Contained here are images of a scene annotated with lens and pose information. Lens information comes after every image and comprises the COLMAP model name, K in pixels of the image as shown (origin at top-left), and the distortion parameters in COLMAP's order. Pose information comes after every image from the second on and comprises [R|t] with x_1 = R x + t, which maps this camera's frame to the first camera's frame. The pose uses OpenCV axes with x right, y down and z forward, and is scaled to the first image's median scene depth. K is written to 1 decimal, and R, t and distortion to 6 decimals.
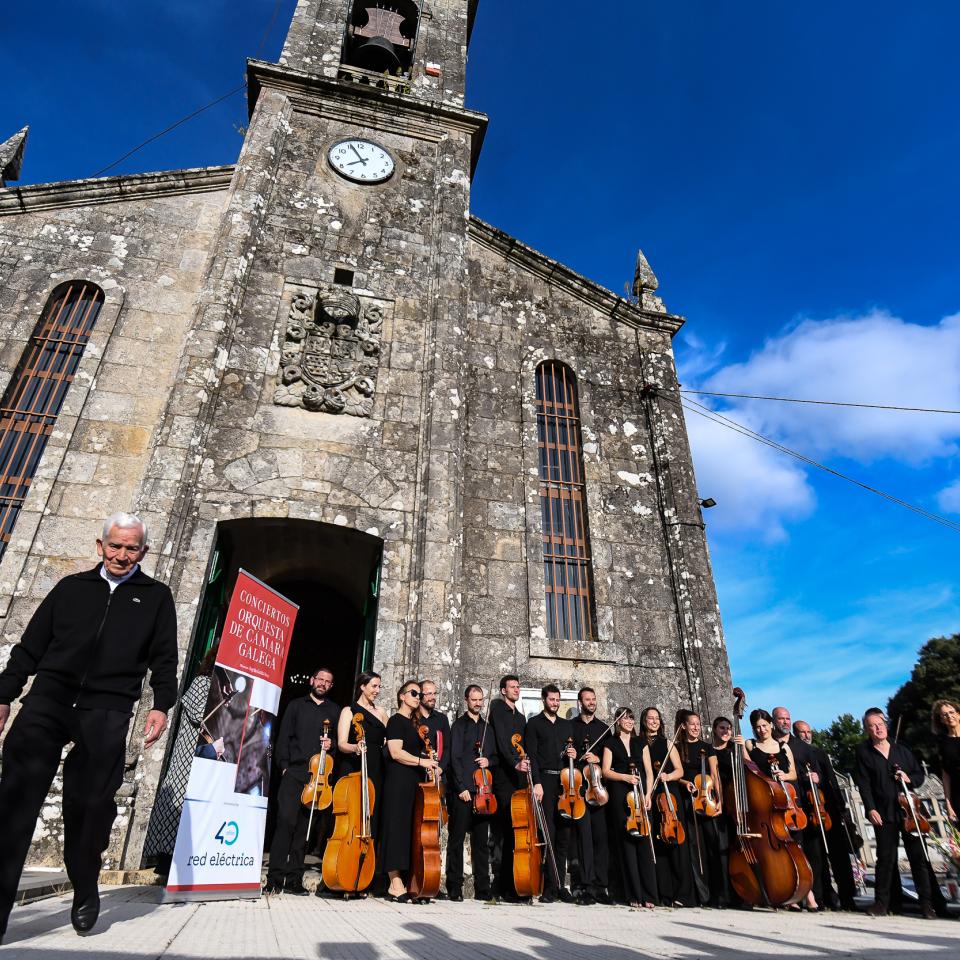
lens RADIAL K [[647.8, 0, 480.0], [0, 647.8, 480.0], [0, 0, 1]] dist [-0.000276, -0.034951]
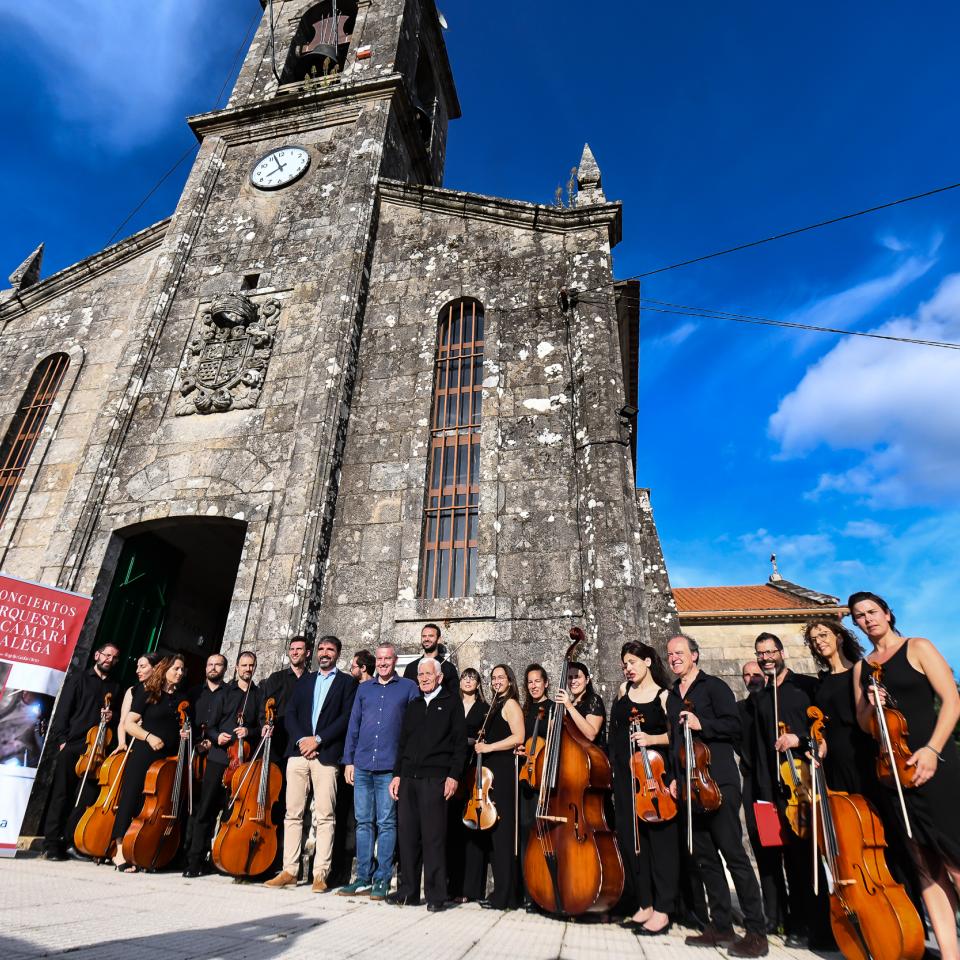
lens RADIAL K [[647.8, 0, 480.0], [0, 647.8, 480.0], [0, 0, 1]] dist [-0.000276, -0.034951]
pose [[0.900897, -0.193877, -0.388326, 0.500061], [0.194447, 0.980167, -0.038256, 0.118148], [0.388041, -0.041044, 0.920728, 0.189244]]
